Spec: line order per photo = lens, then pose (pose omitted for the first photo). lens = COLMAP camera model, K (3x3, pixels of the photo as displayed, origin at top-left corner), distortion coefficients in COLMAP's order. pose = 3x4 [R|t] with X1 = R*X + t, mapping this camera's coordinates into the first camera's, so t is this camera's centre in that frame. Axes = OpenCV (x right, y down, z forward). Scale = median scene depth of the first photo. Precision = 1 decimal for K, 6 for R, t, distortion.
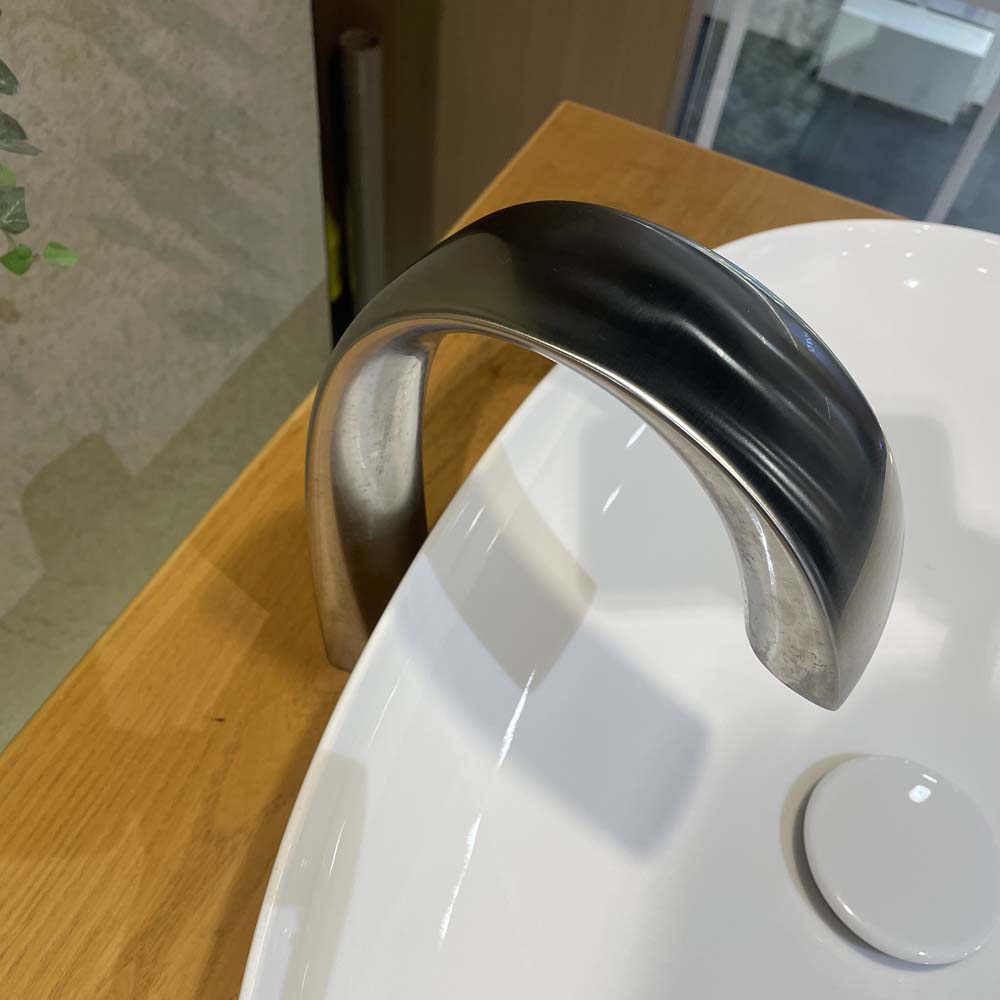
lens RADIAL K [[1042.2, 0, 533.2], [0, 1042.2, 520.1], [0, 0, 1]] dist [0.085753, -0.110302]
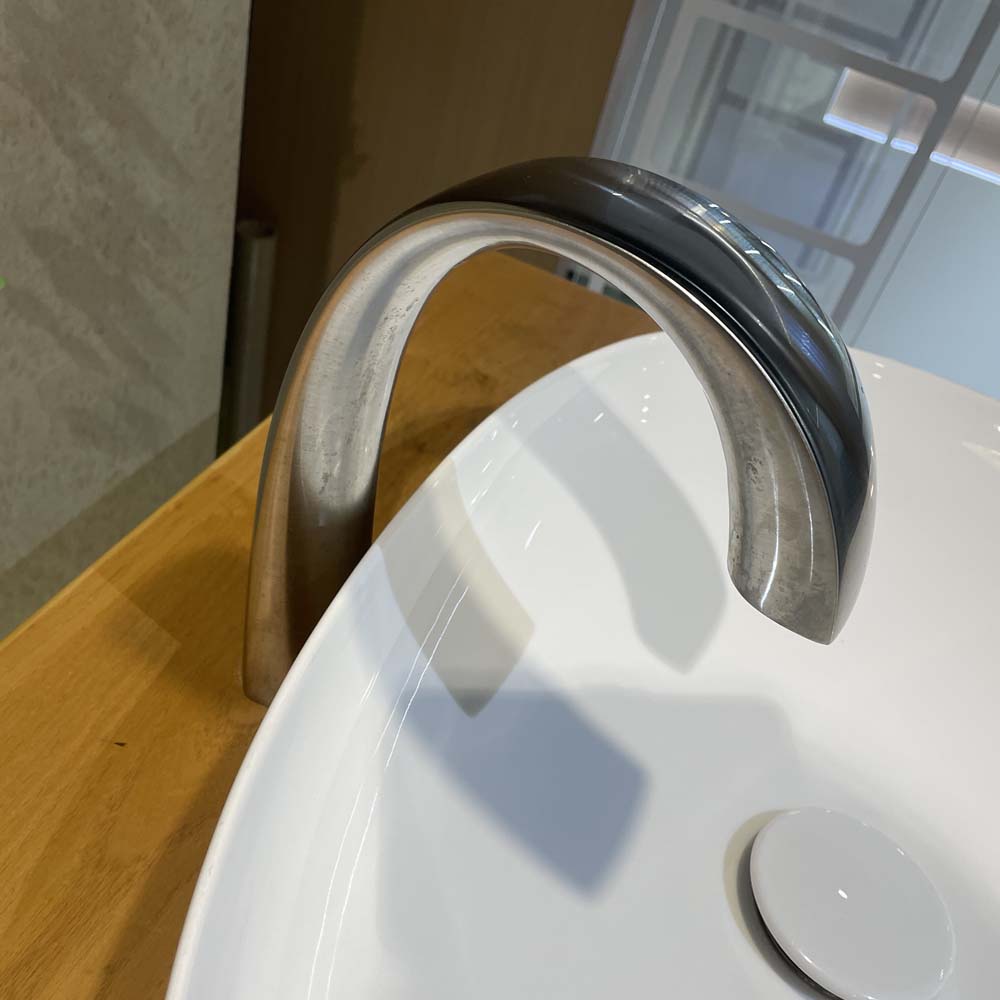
lens RADIAL K [[1042.2, 0, 533.2], [0, 1042.2, 520.1], [0, 0, 1]] dist [0.085753, -0.110302]
pose [[0.987416, 0.059239, 0.146632, -0.086119], [-0.024550, 0.973371, -0.227916, 0.182879], [-0.156229, 0.221448, 0.962576, 0.036855]]
